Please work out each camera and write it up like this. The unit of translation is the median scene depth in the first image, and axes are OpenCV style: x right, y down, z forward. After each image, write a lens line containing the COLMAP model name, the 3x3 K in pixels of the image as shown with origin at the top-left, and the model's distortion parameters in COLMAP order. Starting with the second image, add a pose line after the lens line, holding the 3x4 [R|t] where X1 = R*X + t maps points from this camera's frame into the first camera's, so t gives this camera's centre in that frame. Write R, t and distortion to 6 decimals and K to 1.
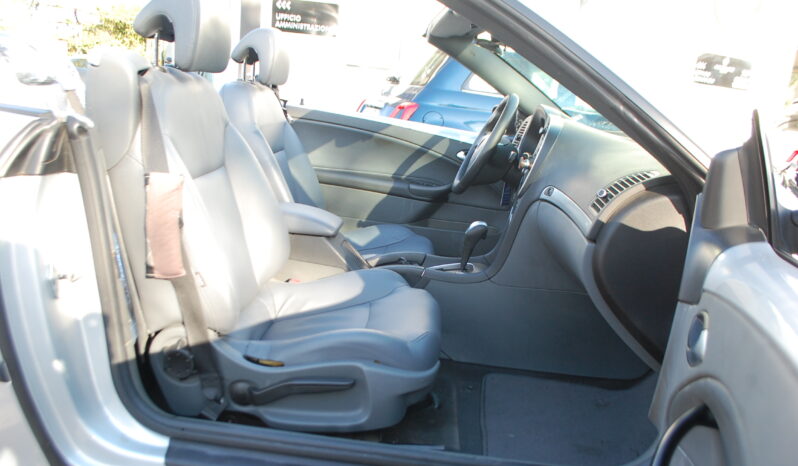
lens RADIAL K [[629.8, 0, 427.4], [0, 629.8, 267.3], [0, 0, 1]] dist [-0.098814, -0.000900]
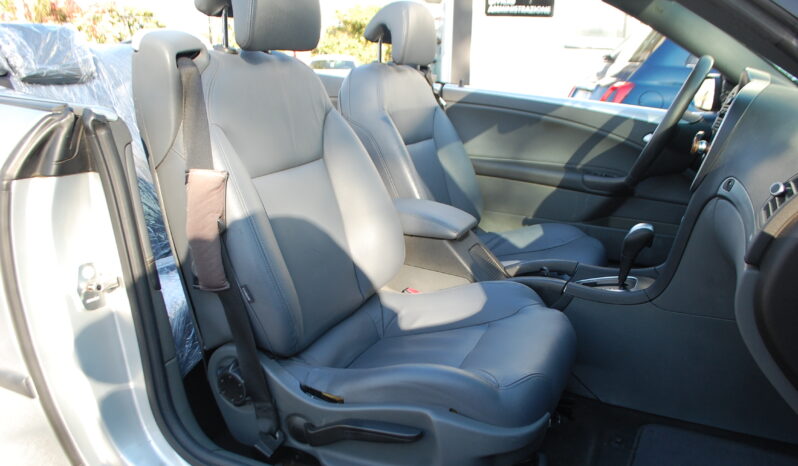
lens RADIAL K [[629.8, 0, 427.4], [0, 629.8, 267.3], [0, 0, 1]] dist [-0.098814, -0.000900]
pose [[0.927891, 0.034869, -0.371218, 0.120355], [-0.029142, 0.999354, 0.021028, -0.028083], [0.371712, -0.008694, 0.928307, 0.200465]]
